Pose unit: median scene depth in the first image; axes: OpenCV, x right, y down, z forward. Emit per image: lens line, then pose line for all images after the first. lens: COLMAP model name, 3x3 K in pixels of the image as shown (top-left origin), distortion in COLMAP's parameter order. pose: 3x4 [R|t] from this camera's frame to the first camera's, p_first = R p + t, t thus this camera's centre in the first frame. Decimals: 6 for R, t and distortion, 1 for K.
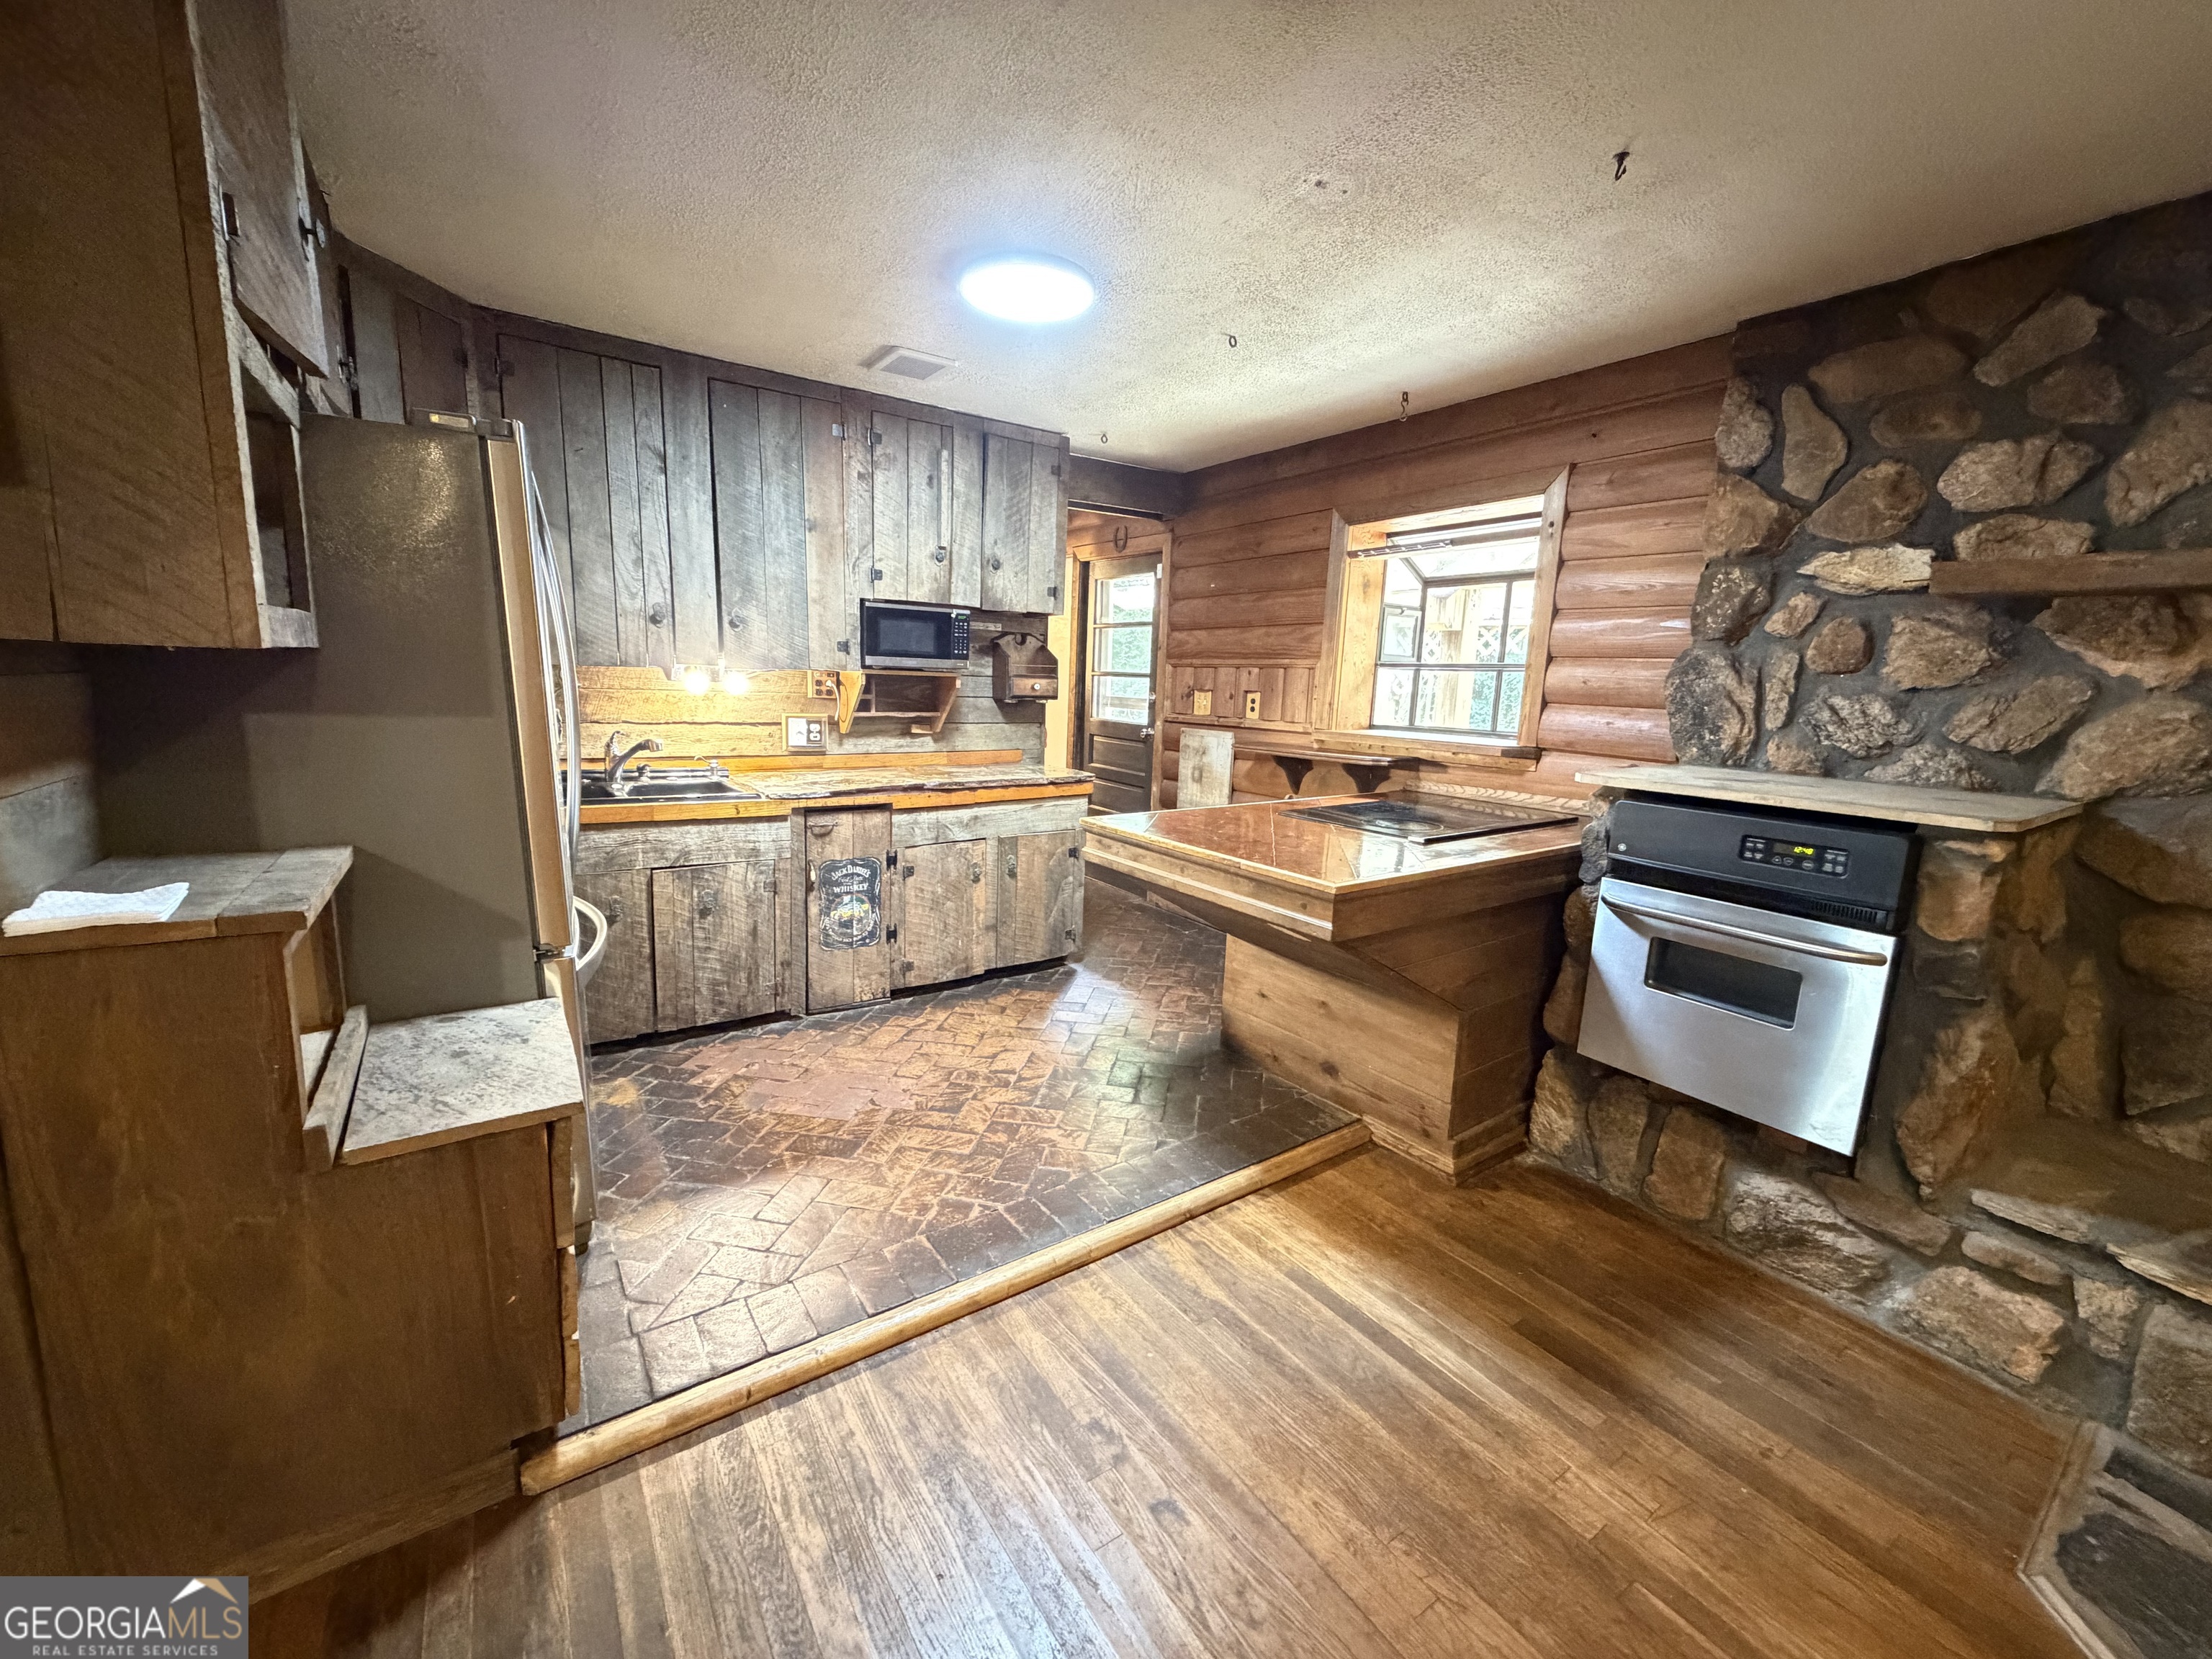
lens RADIAL K [[880.6, 0, 1102.8], [0, 880.6, 828.7], [0, 0, 1]] dist [-0.000032, 0.000094]
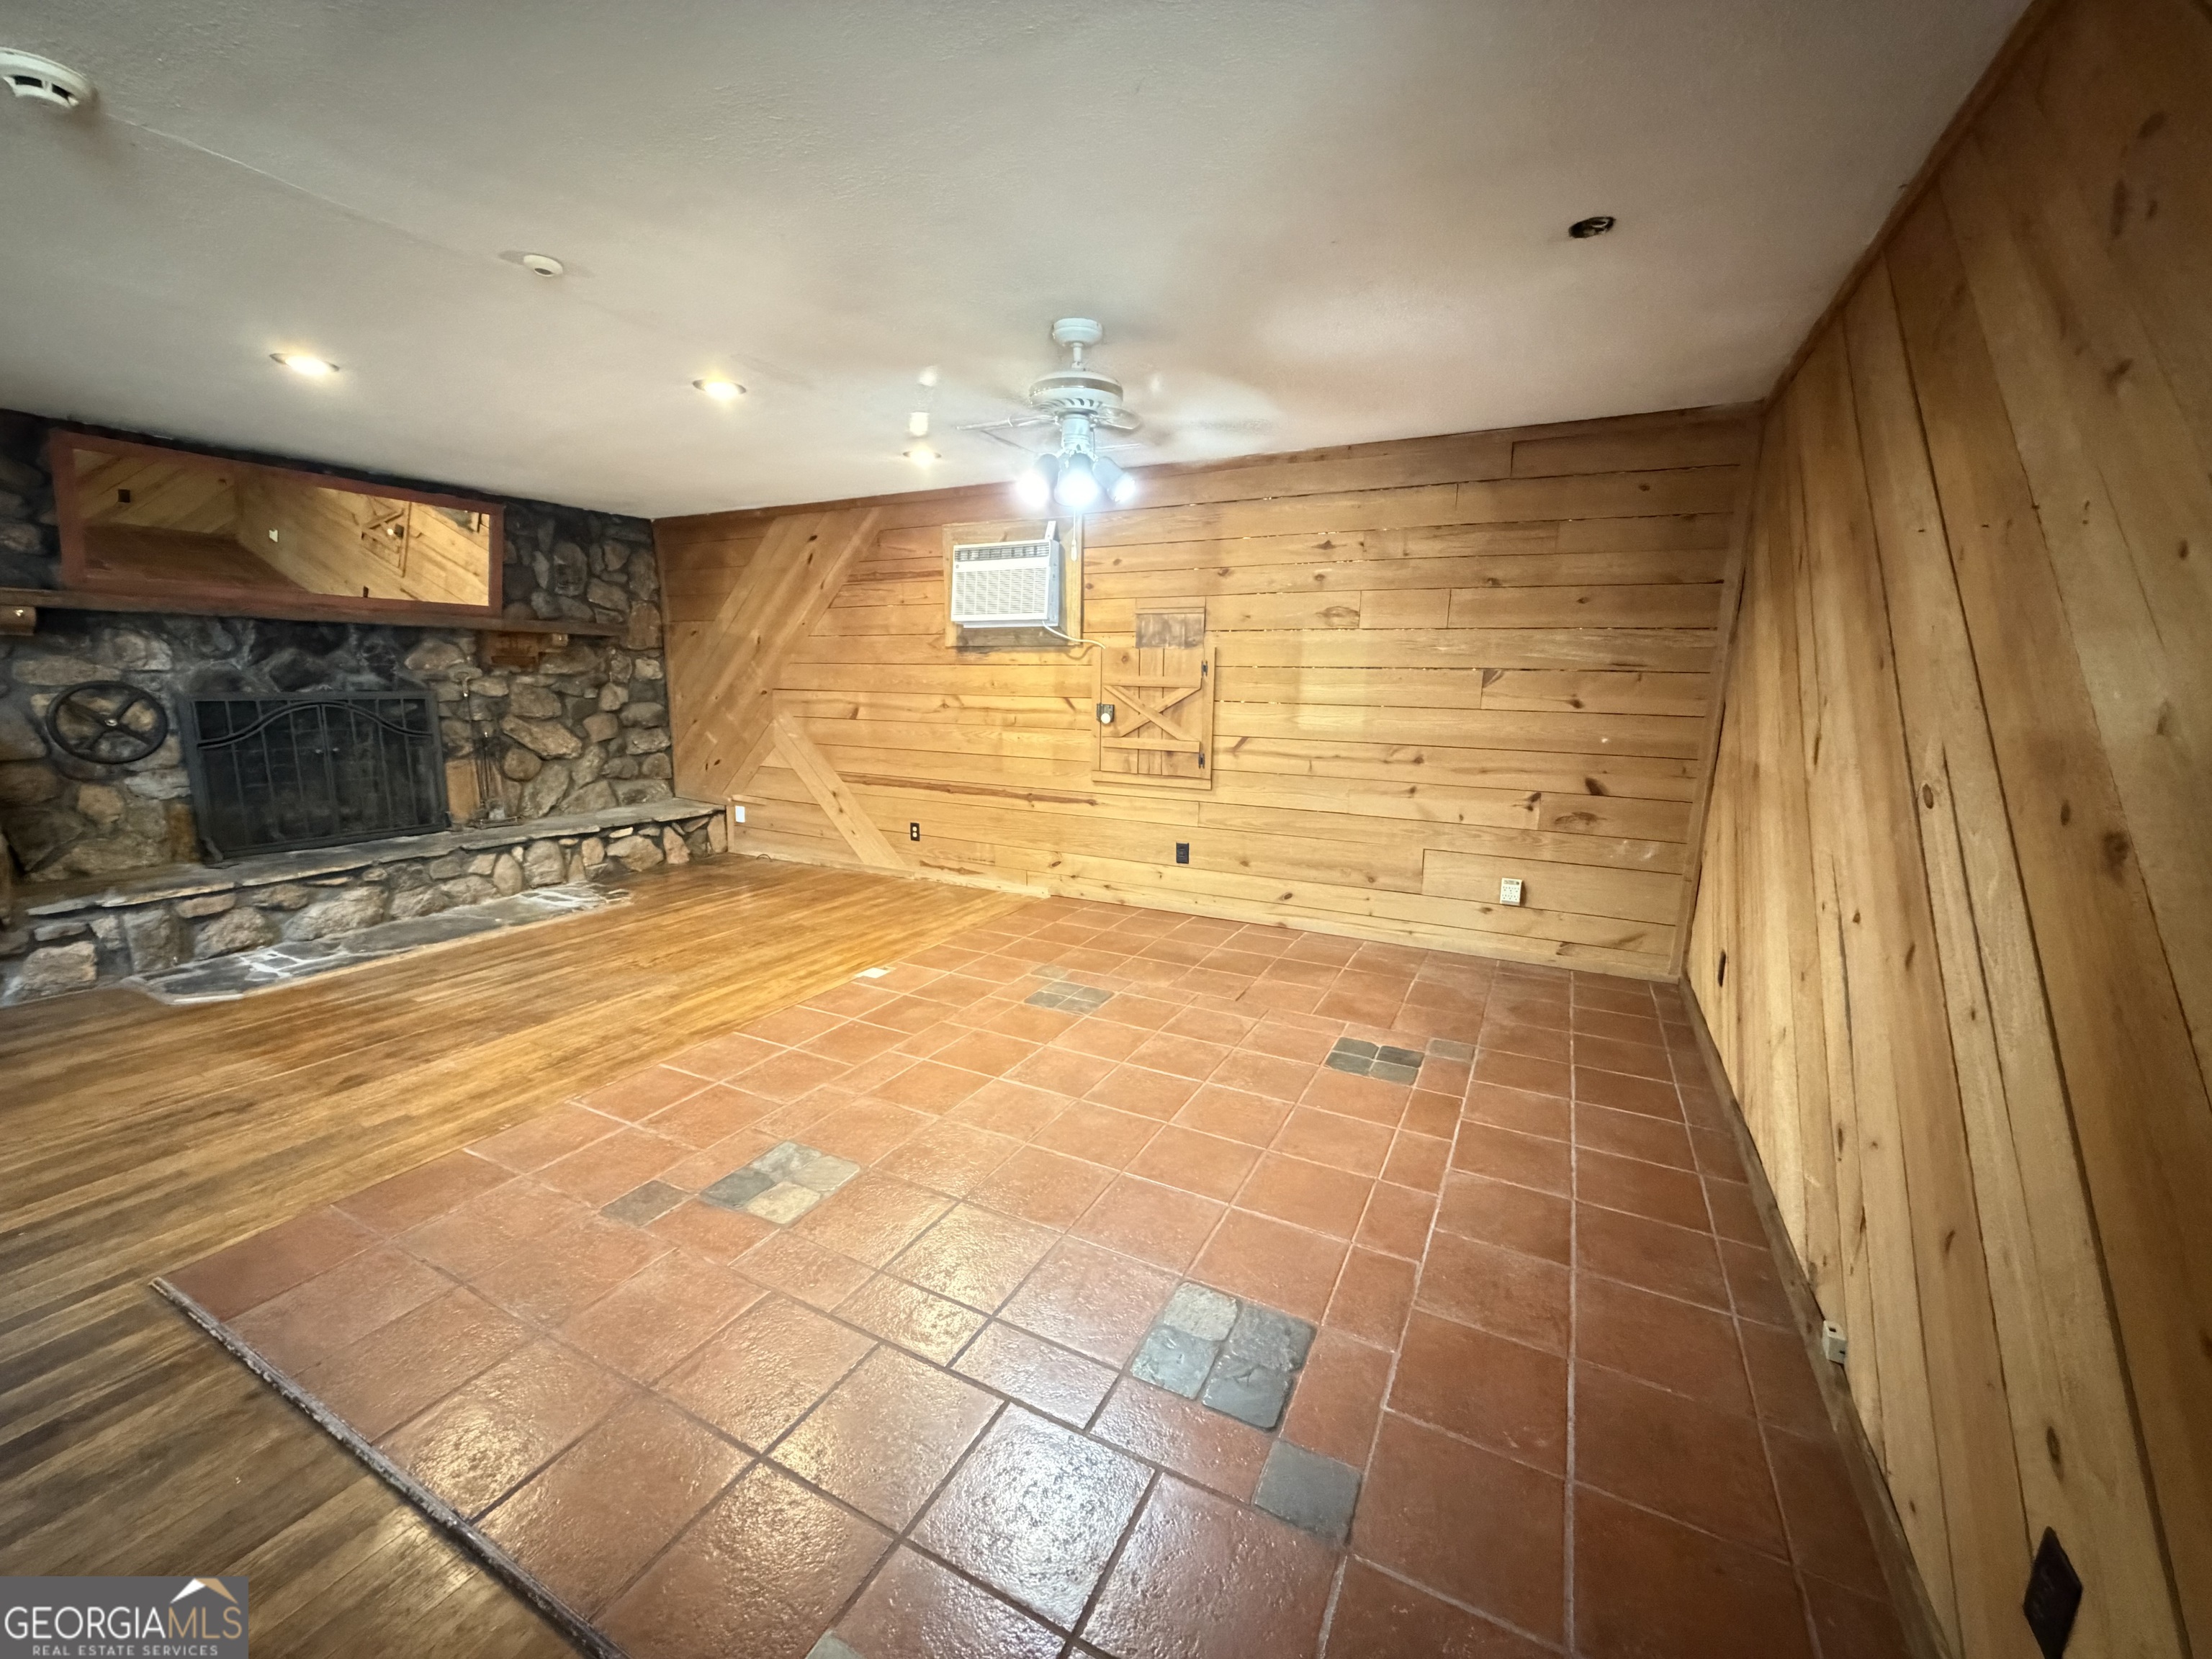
lens RADIAL K [[880.6, 0, 1105.8], [0, 880.6, 829.6], [0, 0, 1]] dist [-0.000032, 0.000094]
pose [[-0.466791, -0.194625, 0.862686, -1.902335], [0.124137, 0.951406, 0.281810, -0.019764], [-0.875612, 0.238638, -0.419948, -0.351561]]
